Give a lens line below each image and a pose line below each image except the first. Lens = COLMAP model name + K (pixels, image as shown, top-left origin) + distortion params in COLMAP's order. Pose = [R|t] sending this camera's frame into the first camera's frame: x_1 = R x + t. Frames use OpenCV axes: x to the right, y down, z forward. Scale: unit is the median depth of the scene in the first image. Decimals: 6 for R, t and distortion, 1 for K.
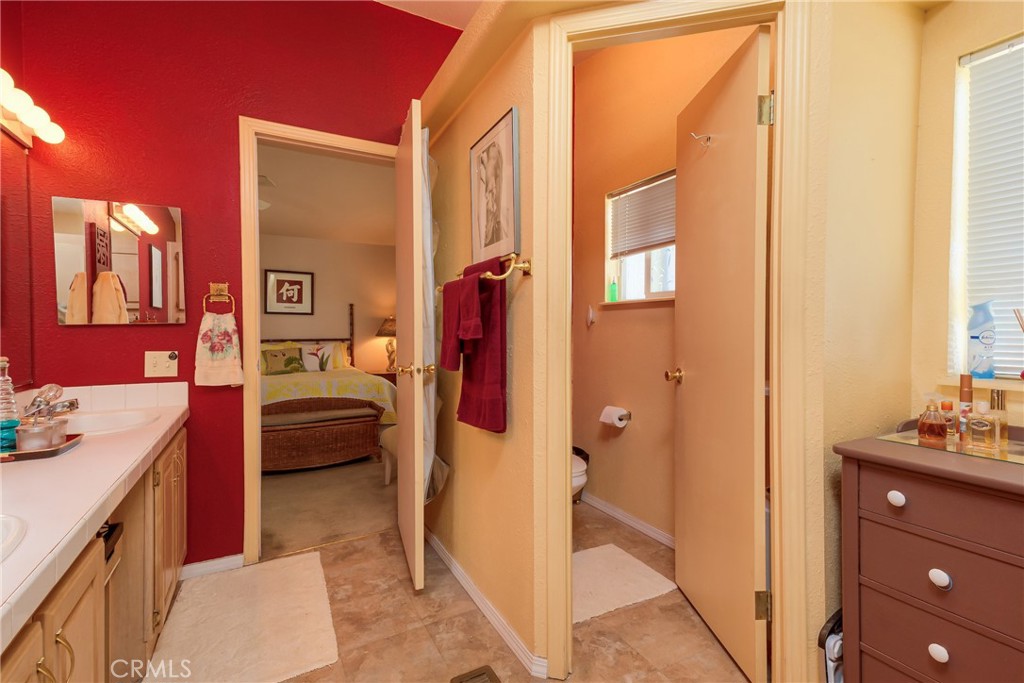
lens RADIAL K [[465.1, 0, 509.5], [0, 465.1, 338.6], [0, 0, 1]] dist [0.027184, -0.000324]
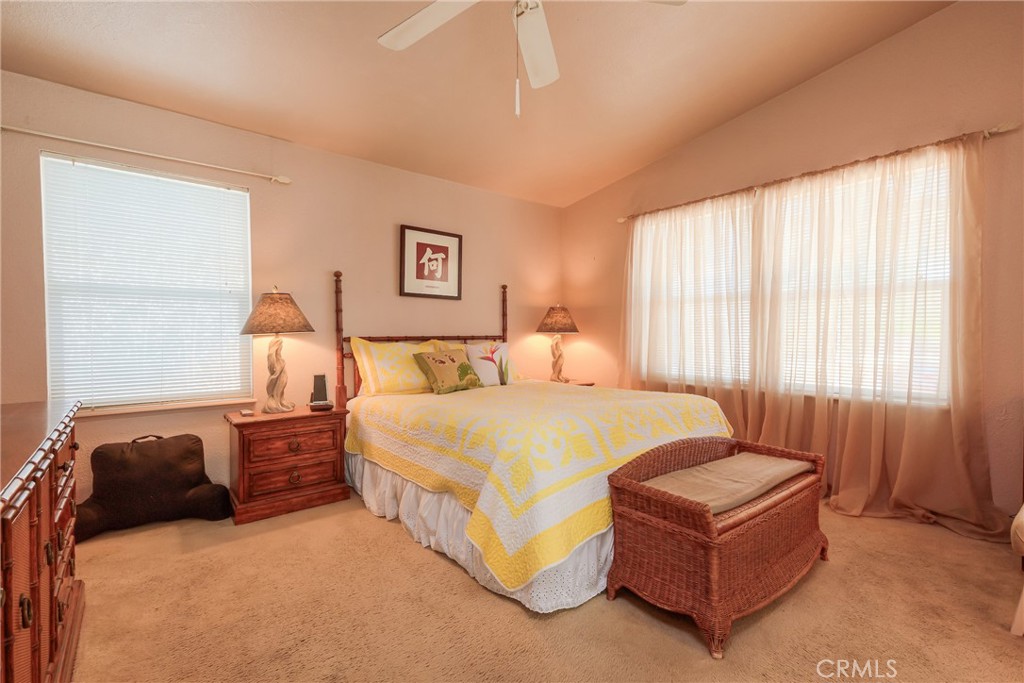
lens RADIAL K [[465.1, 0, 514.7], [0, 465.1, 341.1], [0, 0, 1]] dist [0.027184, -0.000324]
pose [[0.982036, -0.000703, 0.188695, -0.482473], [0.001763, 0.999984, -0.005451, 0.011759], [-0.188688, 0.005686, 0.982021, 0.351450]]
